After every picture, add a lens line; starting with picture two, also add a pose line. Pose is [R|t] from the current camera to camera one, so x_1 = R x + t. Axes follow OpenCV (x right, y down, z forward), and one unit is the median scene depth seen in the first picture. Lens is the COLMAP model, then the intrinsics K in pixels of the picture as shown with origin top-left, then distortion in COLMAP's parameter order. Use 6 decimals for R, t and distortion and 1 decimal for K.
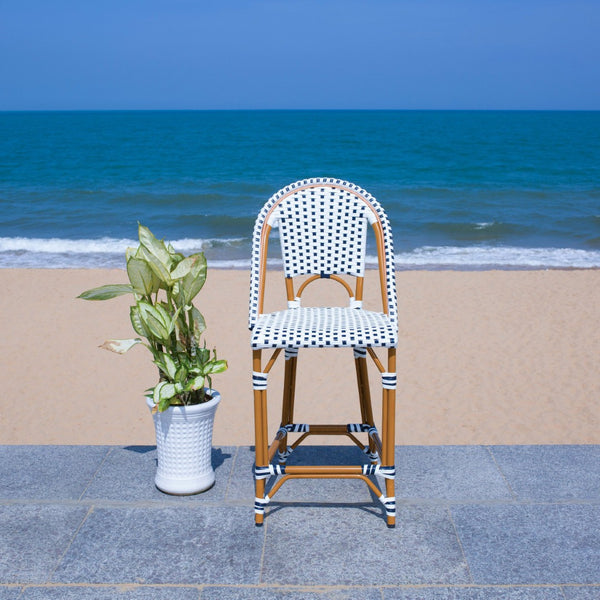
lens RADIAL K [[805.9, 0, 313.0], [0, 805.9, 277.6], [0, 0, 1]] dist [-0.002975, 0.000000]
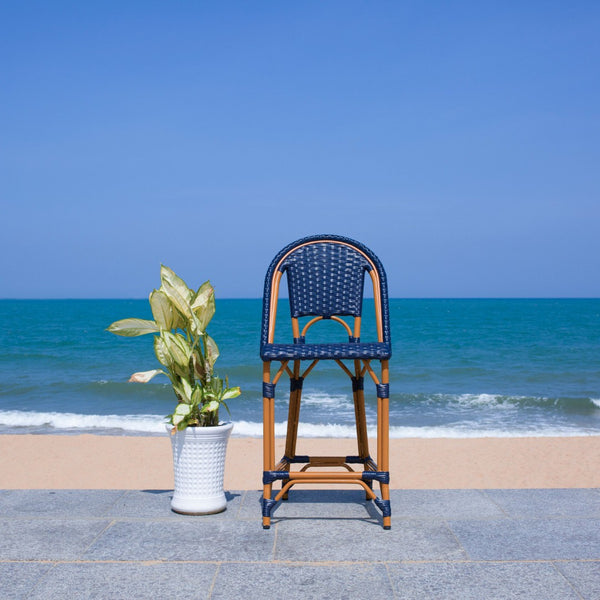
lens RADIAL K [[805.9, 0, 289.4], [0, 805.9, 293.0], [0, 0, 1]] dist [-0.002975, 0.000000]
pose [[0.999854, -0.008538, -0.014829, -0.018524], [0.005341, 0.979048, -0.203559, 0.204828], [0.016256, 0.203450, 0.978950, -0.107112]]
